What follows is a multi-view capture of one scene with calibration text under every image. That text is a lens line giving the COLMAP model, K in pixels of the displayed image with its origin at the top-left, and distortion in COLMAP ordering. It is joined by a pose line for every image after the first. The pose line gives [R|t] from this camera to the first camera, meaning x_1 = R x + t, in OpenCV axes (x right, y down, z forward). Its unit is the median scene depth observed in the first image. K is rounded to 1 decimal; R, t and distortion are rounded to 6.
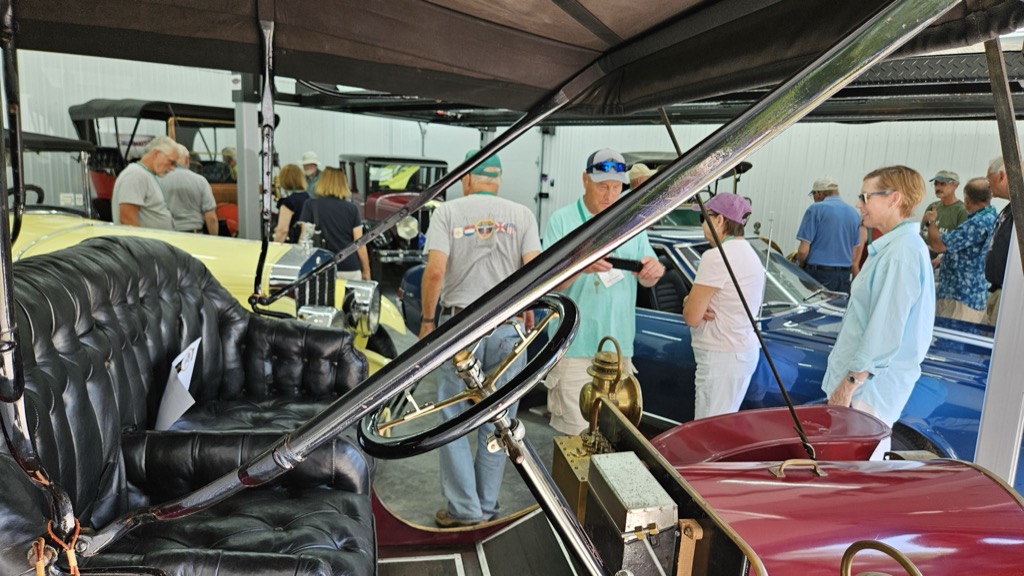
lens RADIAL K [[675.4, 0, 513.8], [0, 675.4, 314.5], [0, 0, 1]] dist [0.065581, -0.065250]
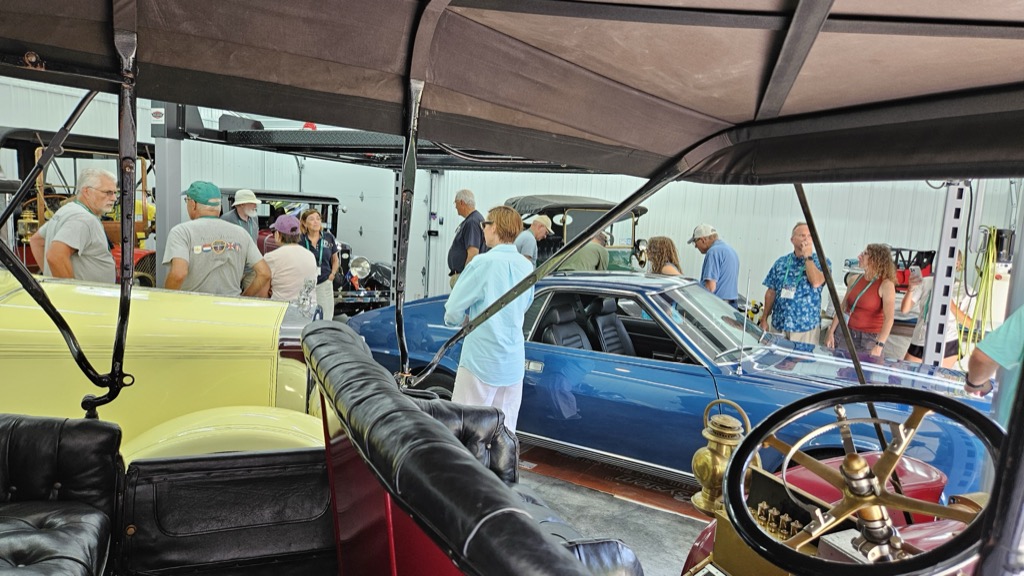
lens RADIAL K [[675.4, 0, 513.8], [0, 675.4, 314.5], [0, 0, 1]] dist [0.065581, -0.065250]
pose [[0.978957, -0.016944, 0.203361, -0.386518], [0.027140, 0.998505, -0.047451, -0.057767], [-0.202253, 0.051972, 0.977953, 0.078116]]
